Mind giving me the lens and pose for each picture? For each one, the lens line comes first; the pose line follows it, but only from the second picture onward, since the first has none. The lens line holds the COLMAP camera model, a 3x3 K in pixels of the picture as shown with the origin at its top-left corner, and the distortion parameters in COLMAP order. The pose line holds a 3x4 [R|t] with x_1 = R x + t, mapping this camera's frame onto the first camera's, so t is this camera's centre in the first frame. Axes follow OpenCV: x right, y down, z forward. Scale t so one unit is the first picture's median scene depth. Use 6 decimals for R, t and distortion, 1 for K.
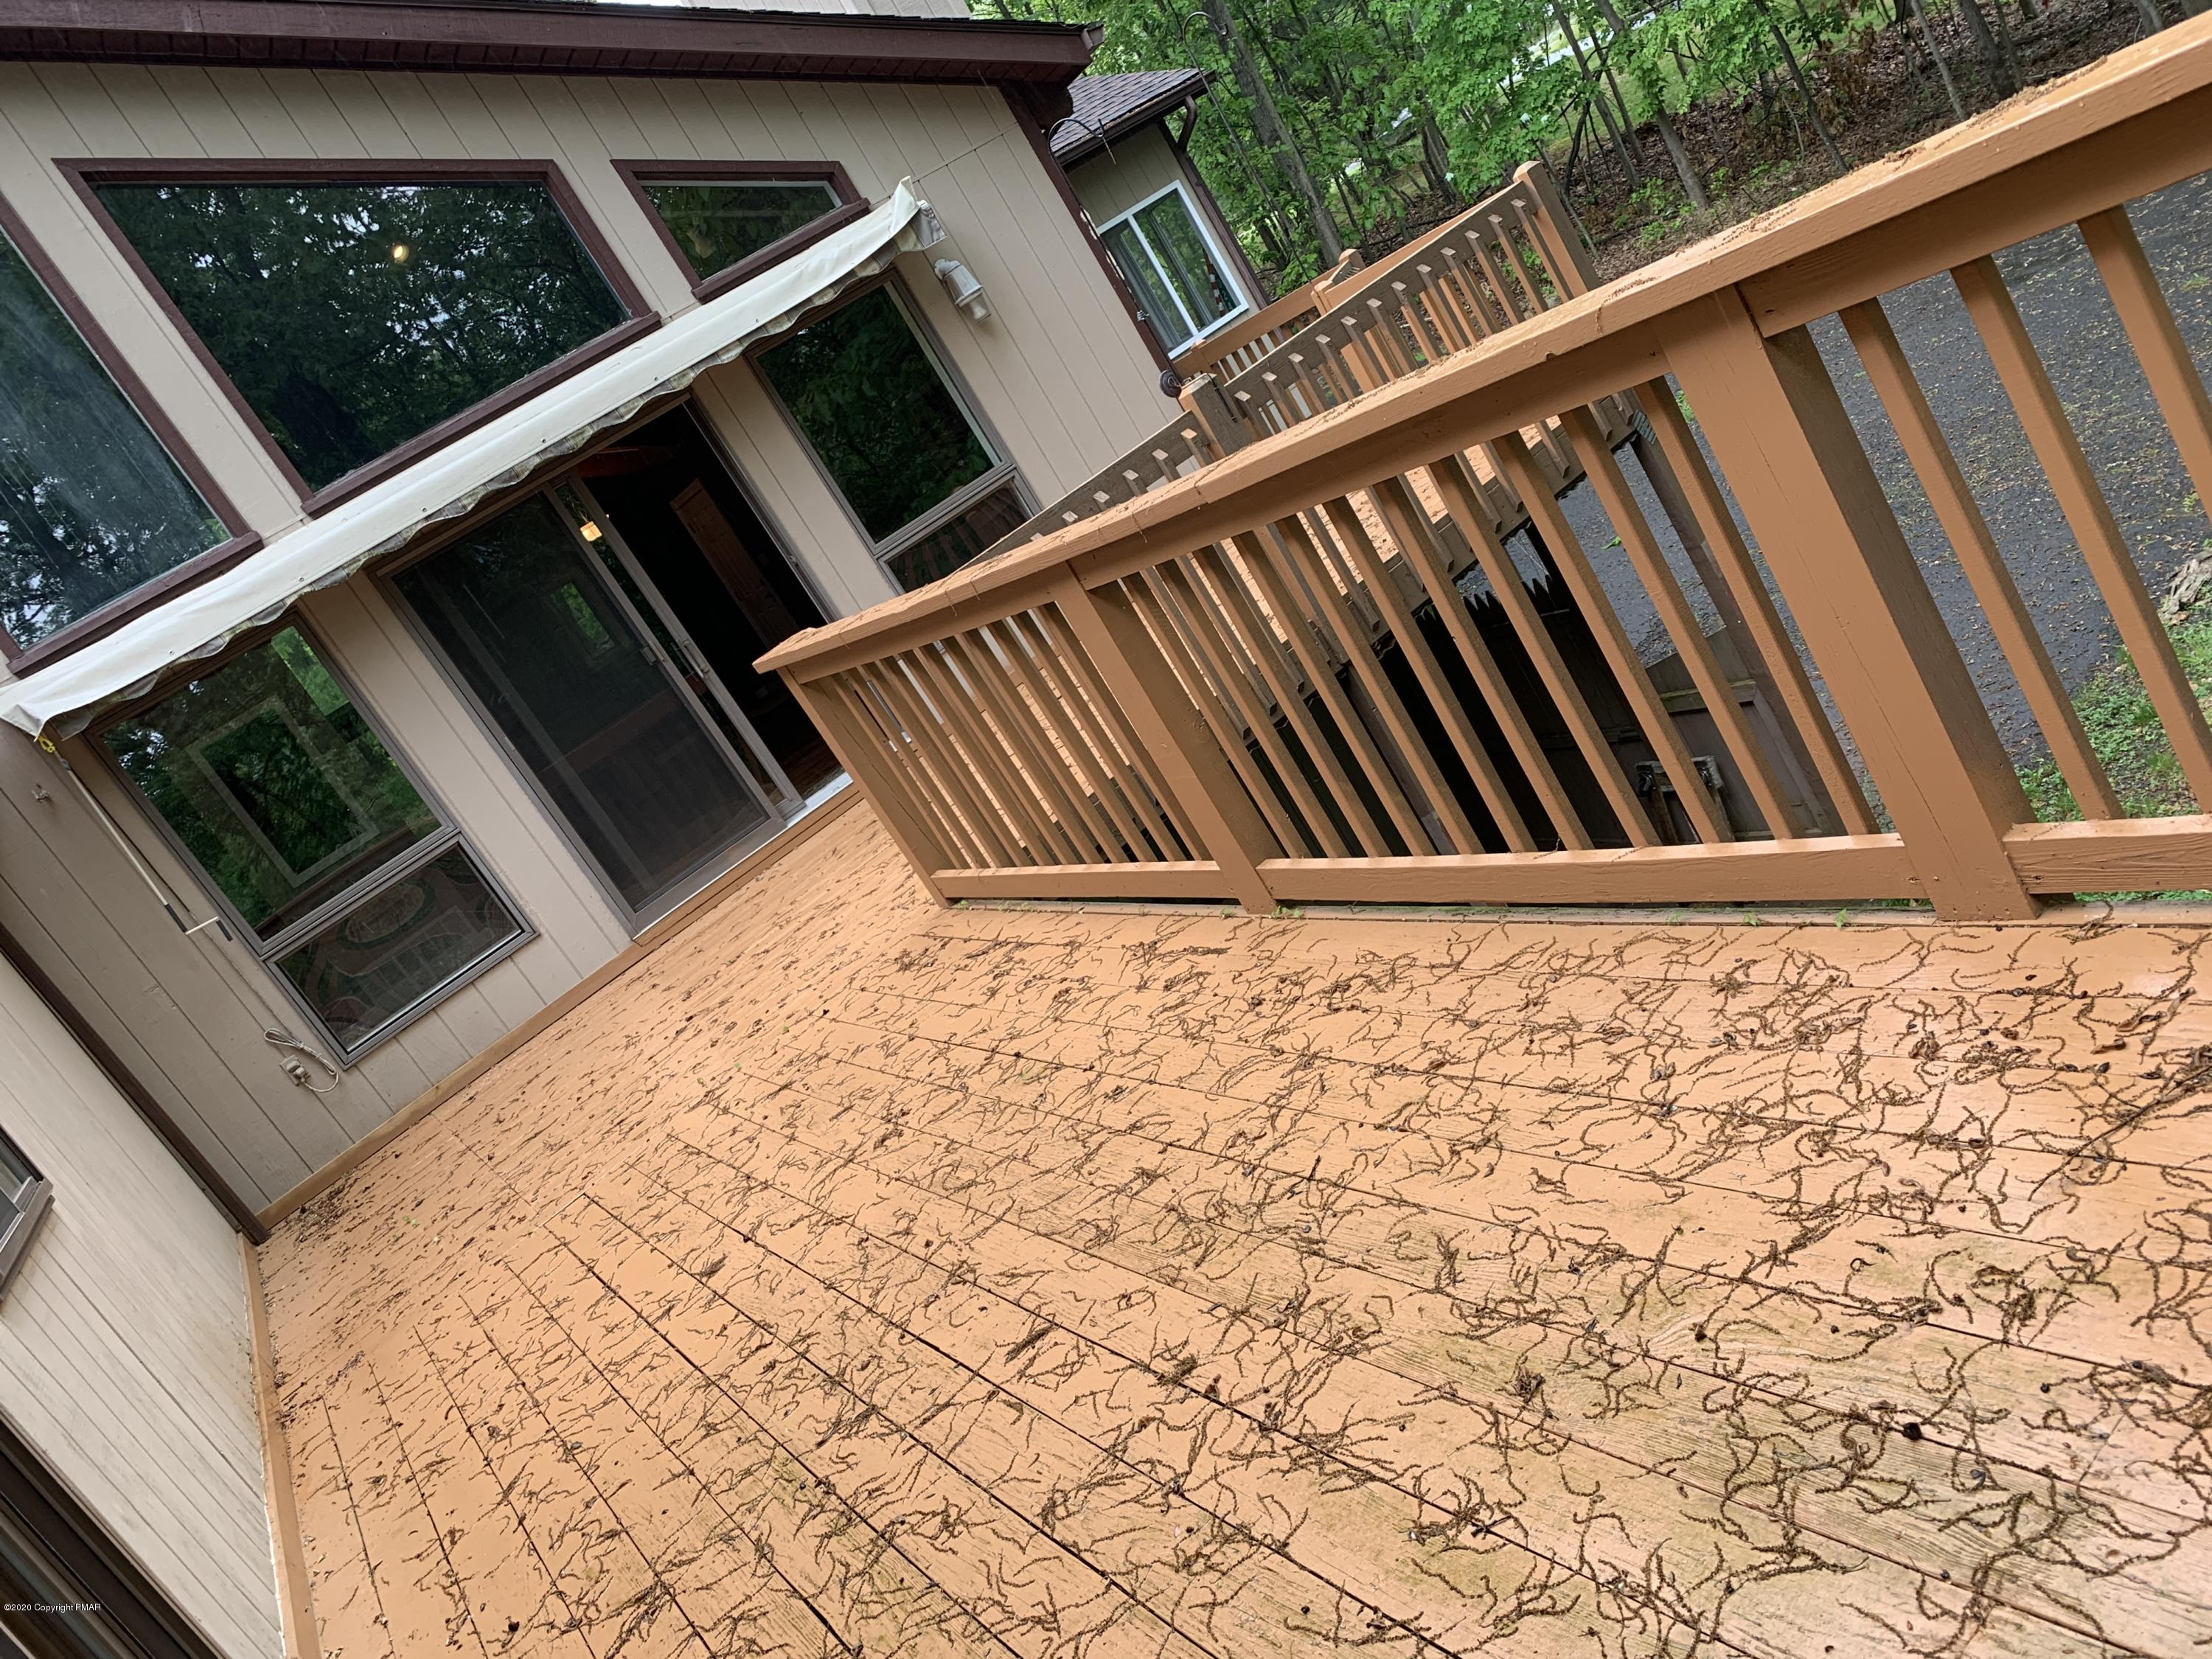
lens RADIAL K [[1672.4, 0, 1106.1], [0, 1672.4, 822.6], [0, 0, 1]] dist [0.014074, -0.013833]
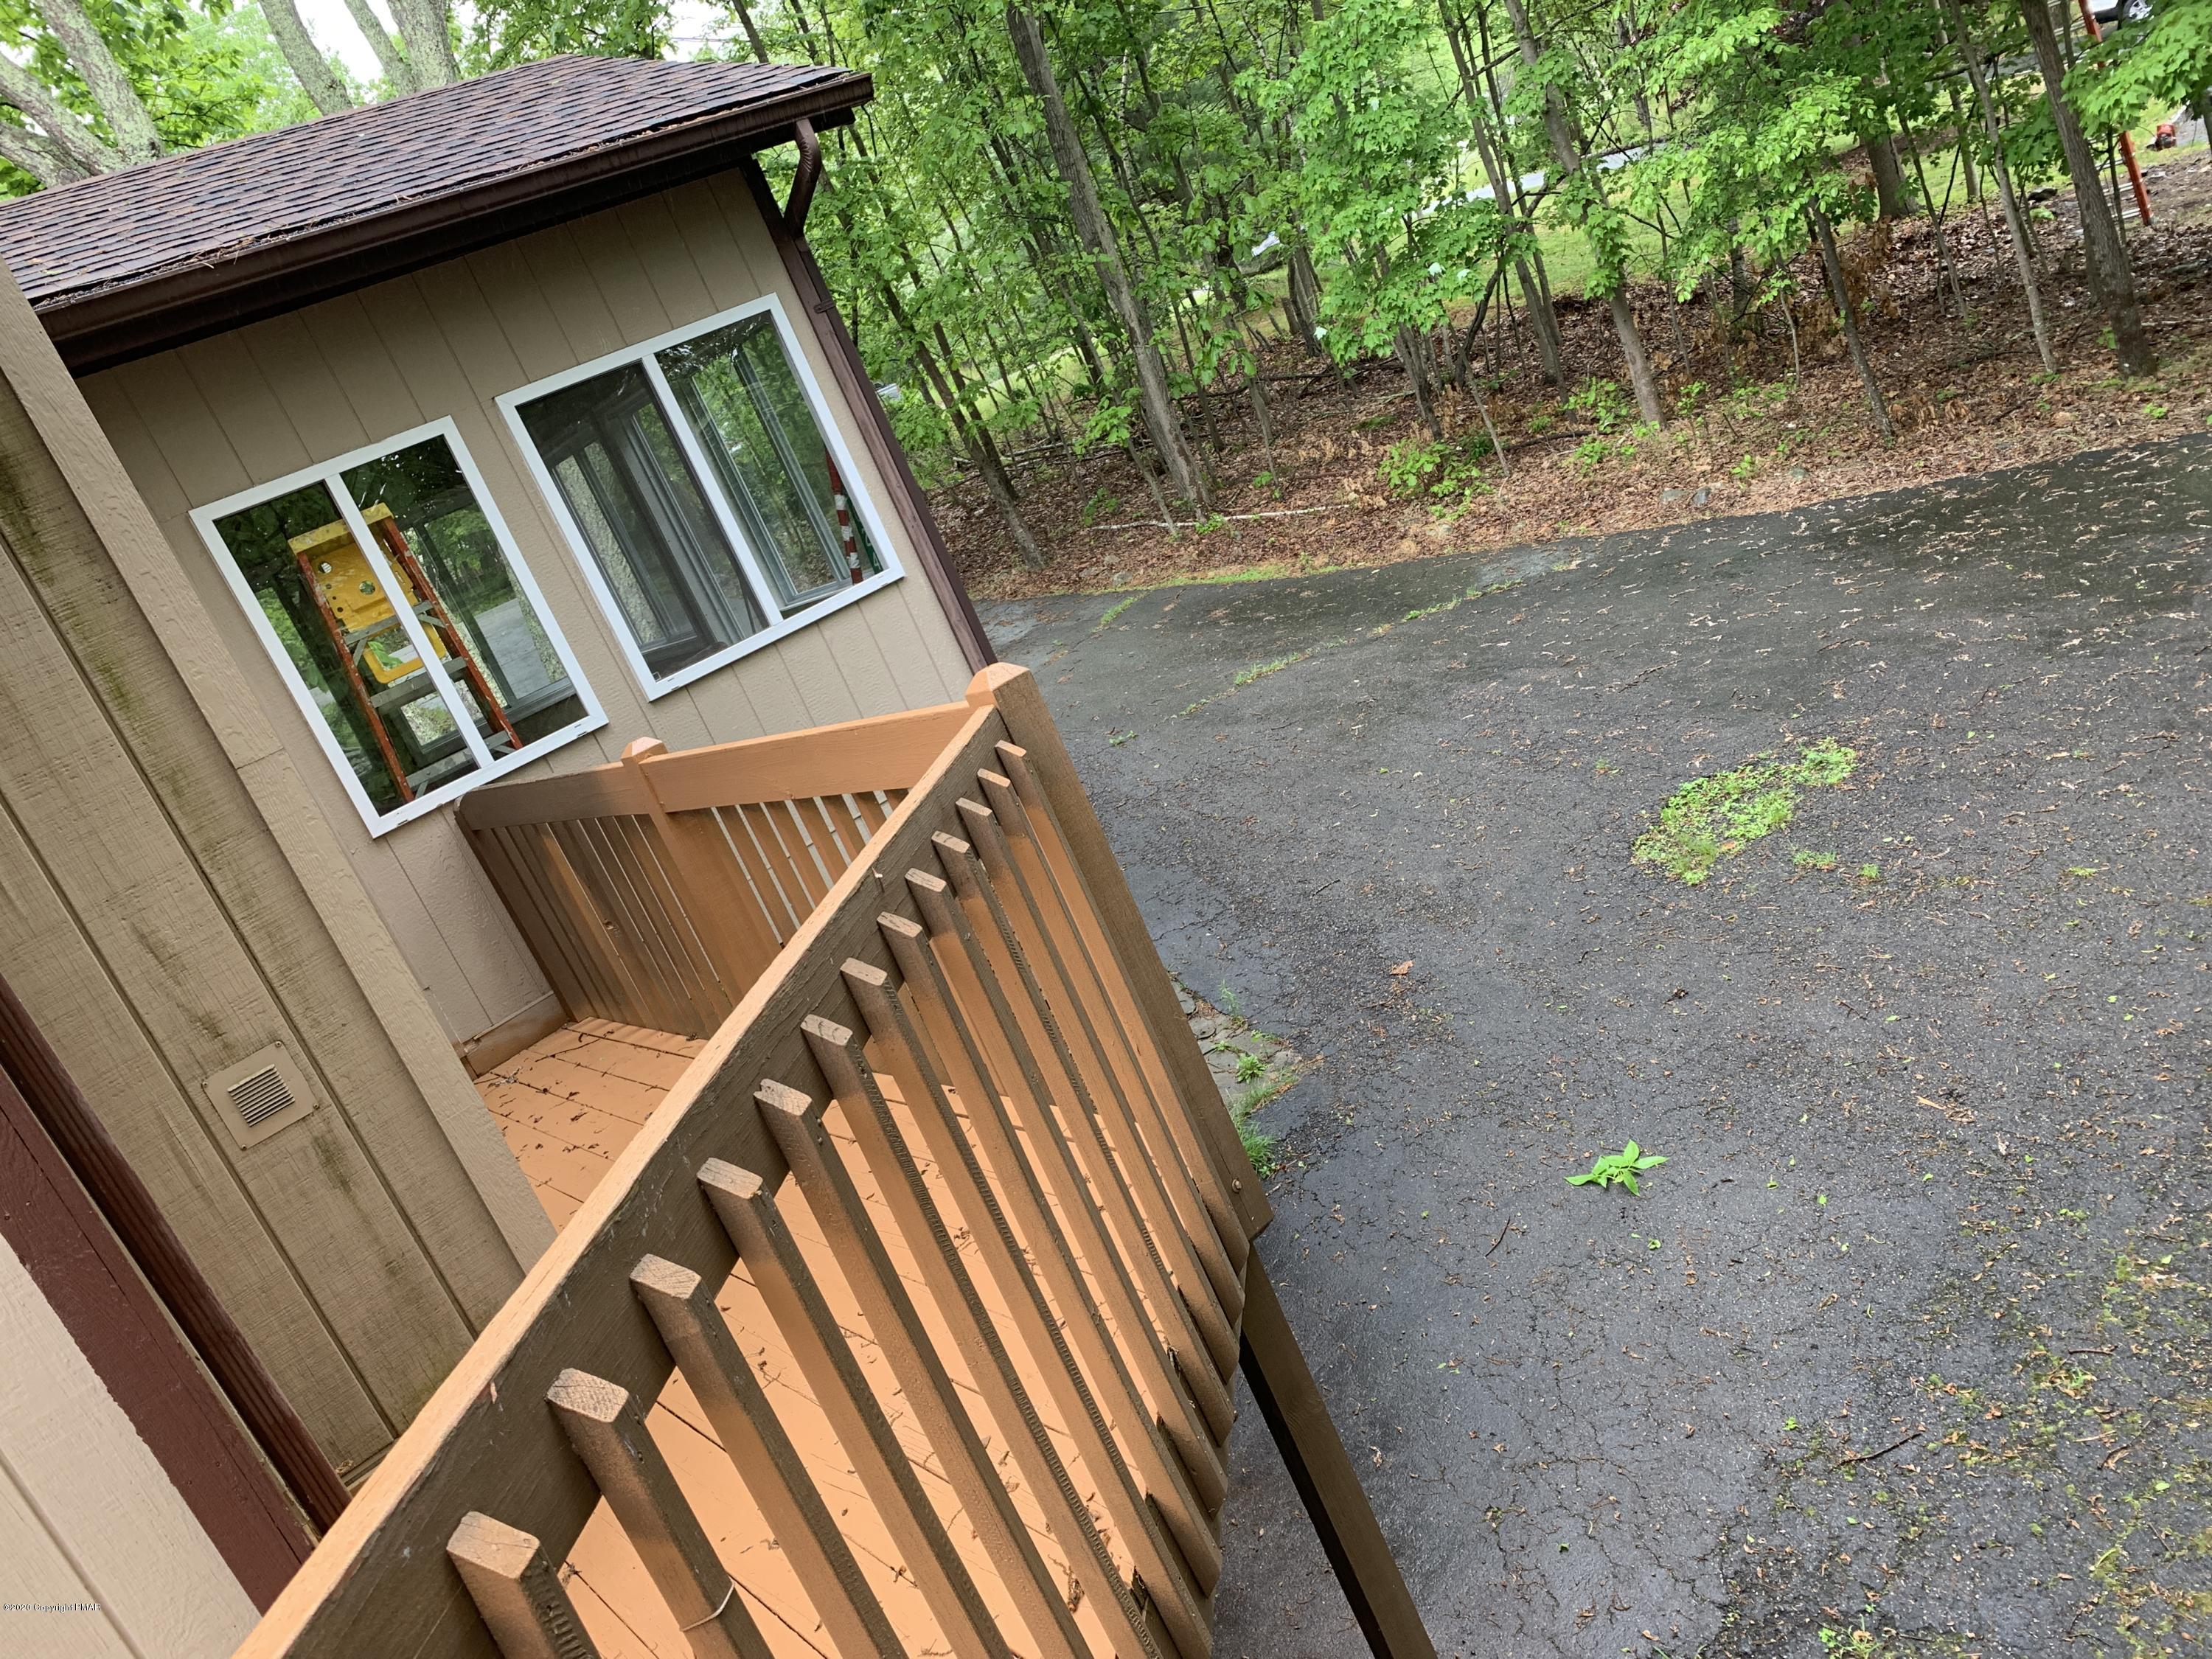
lens RADIAL K [[1672.4, 0, 1101.7], [0, 1672.4, 830.5], [0, 0, 1]] dist [0.014074, -0.013833]
pose [[0.986975, 0.115121, 0.112374, 0.058736], [-0.110292, 0.992725, -0.048303, -0.134521], [-0.117118, 0.035280, 0.992491, 0.320761]]
